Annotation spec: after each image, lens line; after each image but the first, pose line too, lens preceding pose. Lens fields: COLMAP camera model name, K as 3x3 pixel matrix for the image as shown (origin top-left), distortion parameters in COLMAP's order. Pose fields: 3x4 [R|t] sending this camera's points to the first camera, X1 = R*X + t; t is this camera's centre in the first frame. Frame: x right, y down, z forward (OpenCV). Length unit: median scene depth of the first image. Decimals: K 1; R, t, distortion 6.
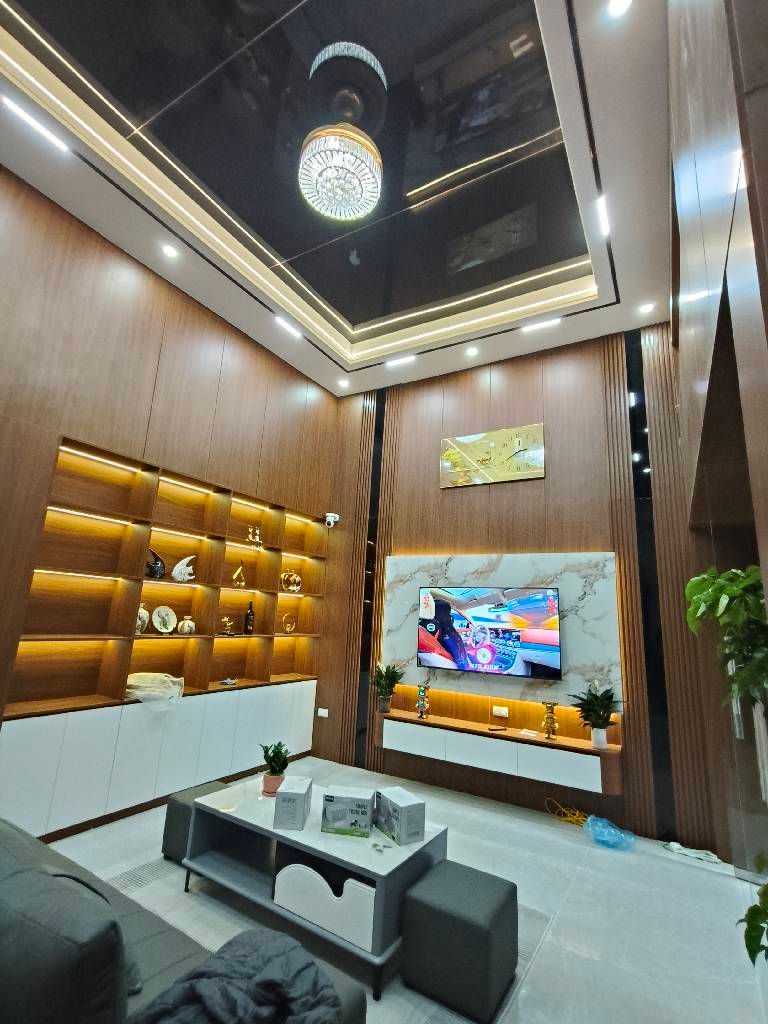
lens RADIAL K [[477.4, 0, 384.0], [0, 477.4, 512.0], [0, 0, 1]] dist [-0.001524, -0.000672]
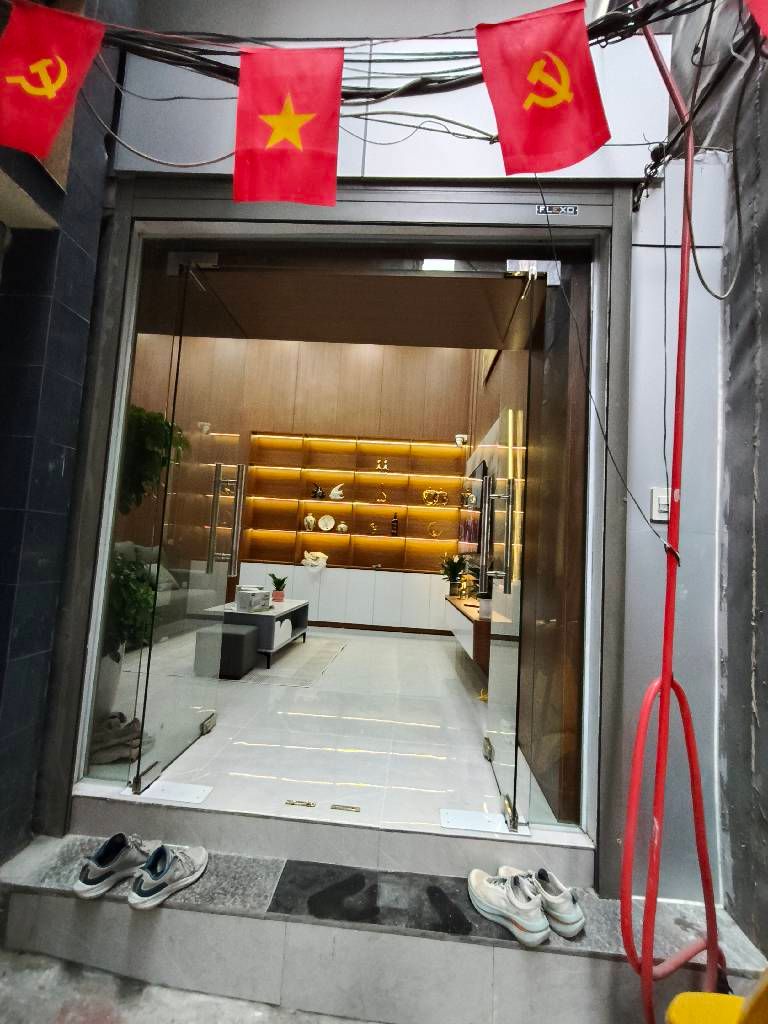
lens RADIAL K [[477.4, 0, 384.0], [0, 477.4, 512.0], [0, 0, 1]] dist [-0.001524, -0.000672]
pose [[0.461150, -0.093931, -0.882337, 1.040218], [0.147047, 0.988722, -0.028403, 0.249223], [0.875053, -0.116647, 0.469761, 0.376540]]
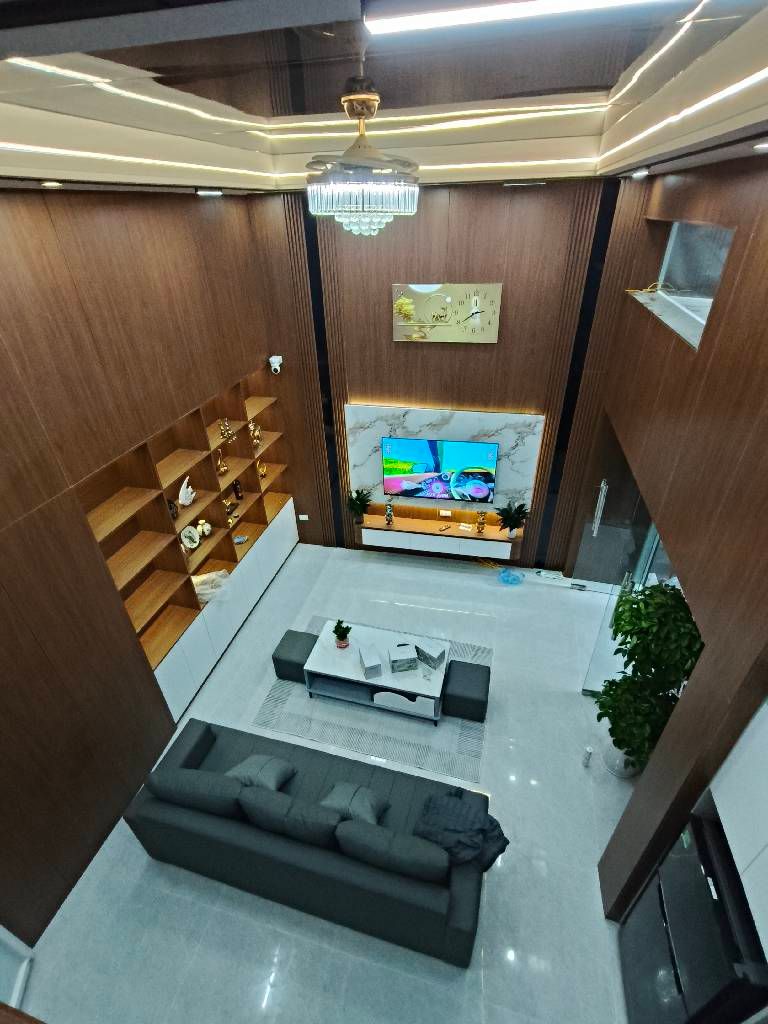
lens RADIAL K [[477.4, 0, 384.0], [0, 477.4, 512.0], [0, 0, 1]] dist [-0.001524, -0.000672]
pose [[0.952454, -0.225409, 0.204992, -0.221936], [0.014047, 0.704579, 0.709487, -0.600804], [-0.304358, -0.672874, 0.674245, 0.106188]]
